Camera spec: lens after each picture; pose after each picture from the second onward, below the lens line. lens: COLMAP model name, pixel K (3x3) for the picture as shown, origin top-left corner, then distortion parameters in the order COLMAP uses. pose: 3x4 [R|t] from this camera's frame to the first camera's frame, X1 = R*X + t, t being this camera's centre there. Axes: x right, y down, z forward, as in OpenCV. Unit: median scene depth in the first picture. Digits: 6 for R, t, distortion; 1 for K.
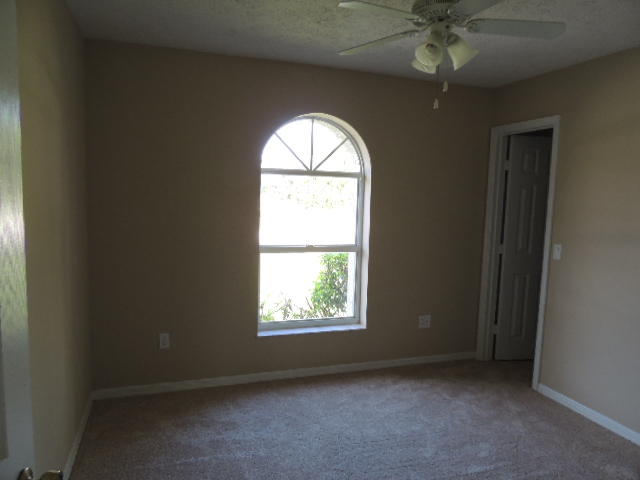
lens RADIAL K [[458.2, 0, 320.0], [0, 458.2, 240.0], [0, 0, 1]] dist [-0.023764, 0.002136]
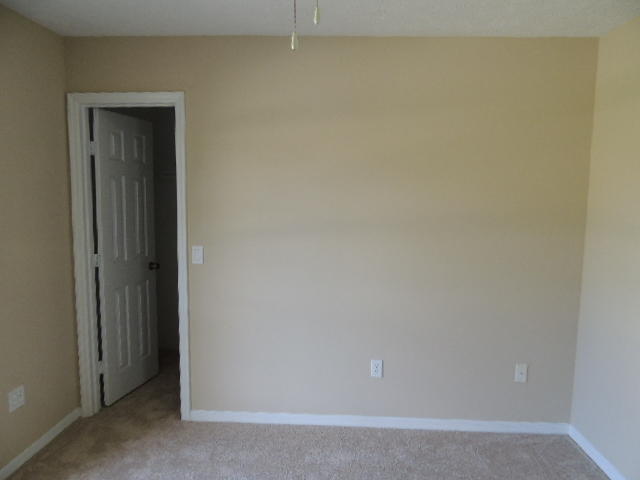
lens RADIAL K [[458.2, 0, 320.0], [0, 458.2, 240.0], [0, 0, 1]] dist [-0.023764, 0.002136]
pose [[0.372931, -0.120647, 0.919982, -0.167420], [0.095675, 0.991225, 0.091207, -0.053687], [-0.922913, 0.054006, 0.381202, 0.425479]]
